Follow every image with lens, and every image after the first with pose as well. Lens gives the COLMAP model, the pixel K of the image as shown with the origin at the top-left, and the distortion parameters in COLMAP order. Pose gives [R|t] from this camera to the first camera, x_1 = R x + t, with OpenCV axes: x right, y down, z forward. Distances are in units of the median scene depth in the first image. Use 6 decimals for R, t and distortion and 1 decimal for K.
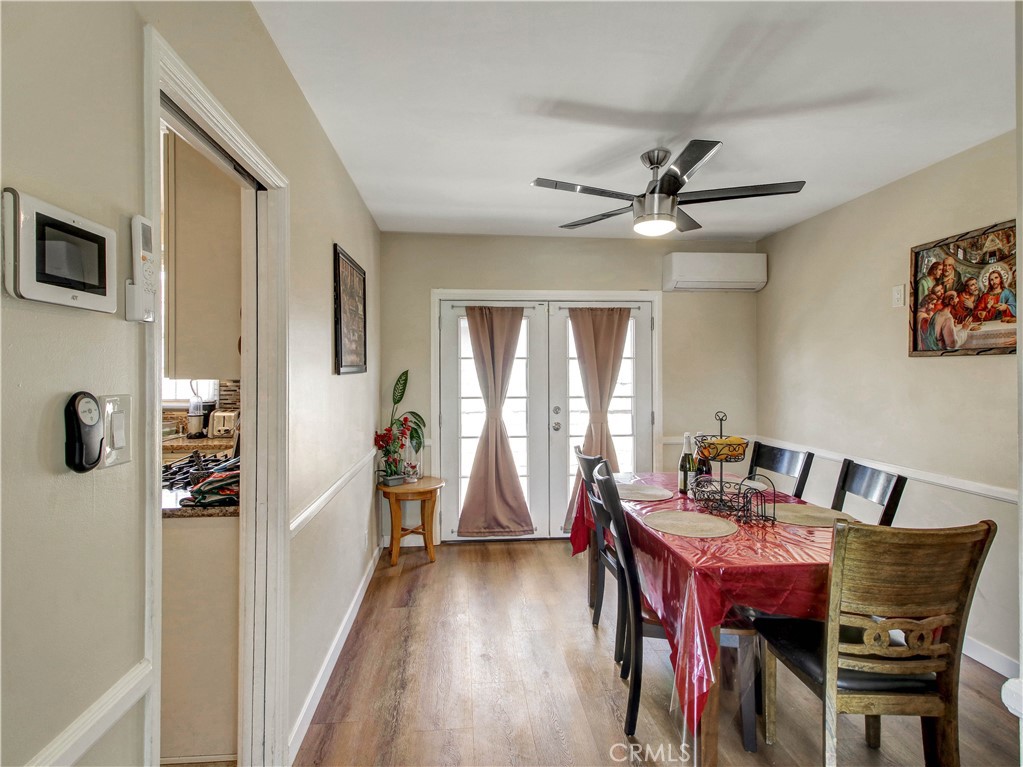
lens RADIAL K [[537.9, 0, 503.2], [0, 537.9, 376.6], [0, 0, 1]] dist [-0.000242, -0.010228]
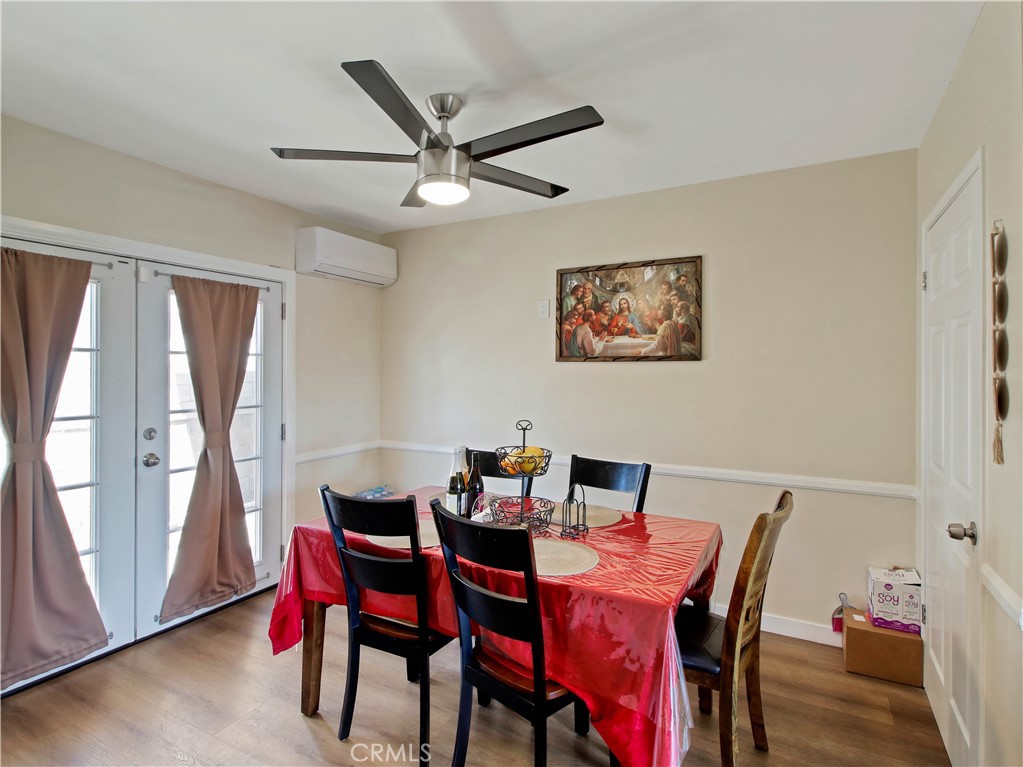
lens RADIAL K [[537.9, 0, 516.1], [0, 537.9, 372.2], [0, 0, 1]] dist [-0.000242, -0.010228]
pose [[0.538109, 0.001791, 0.842873, -0.307793], [0.003040, 0.999987, -0.004066, -0.009253], [-0.842870, 0.004750, 0.538097, 0.461580]]
